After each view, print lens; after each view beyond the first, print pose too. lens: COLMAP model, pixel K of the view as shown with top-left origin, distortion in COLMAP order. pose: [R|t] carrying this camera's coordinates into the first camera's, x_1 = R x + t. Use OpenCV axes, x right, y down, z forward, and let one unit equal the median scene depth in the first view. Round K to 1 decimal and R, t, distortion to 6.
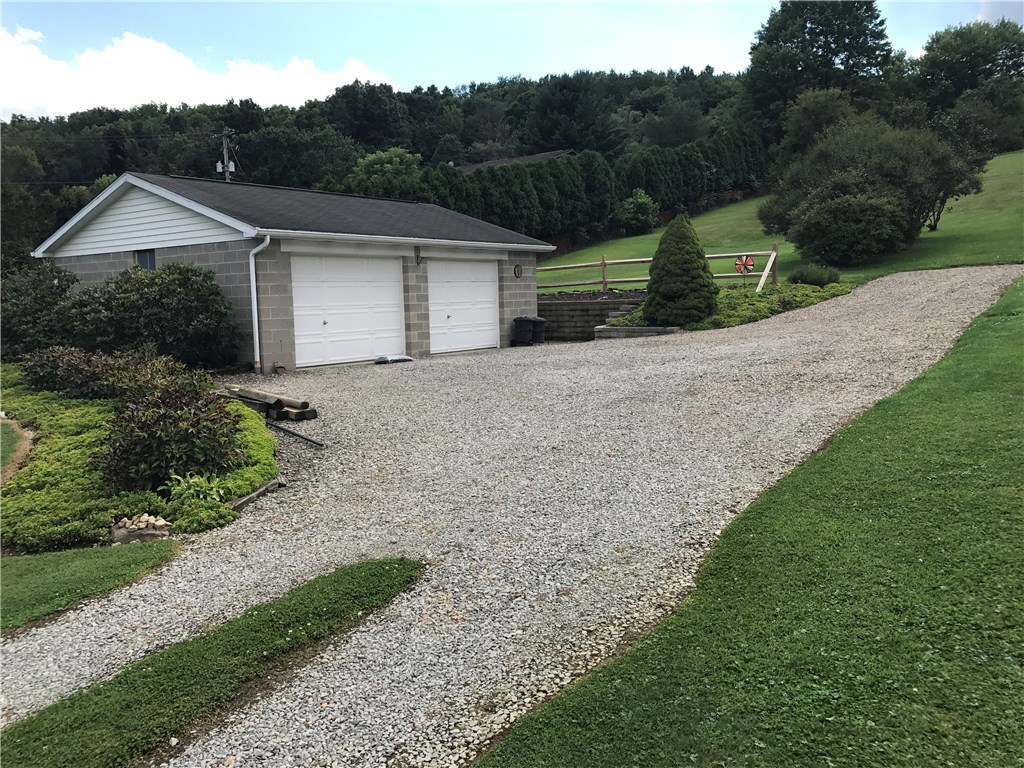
lens RADIAL K [[843.0, 0, 508.6], [0, 843.0, 378.8], [0, 0, 1]] dist [0.029878, -0.034999]
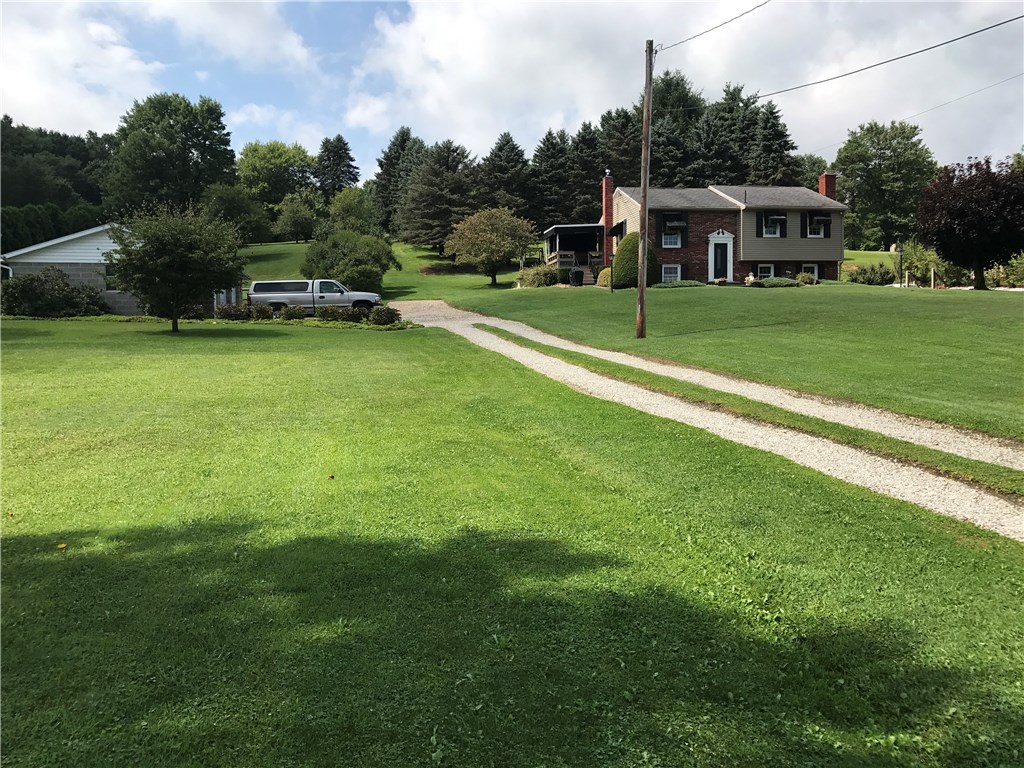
lens RADIAL K [[843.0, 0, 501.7], [0, 843.0, 377.2], [0, 0, 1]] dist [0.029878, -0.034999]
pose [[0.674938, -0.012141, 0.737774, -0.209568], [0.067020, 0.996740, -0.044909, 0.040998], [-0.734824, 0.079757, 0.673552, -0.149470]]
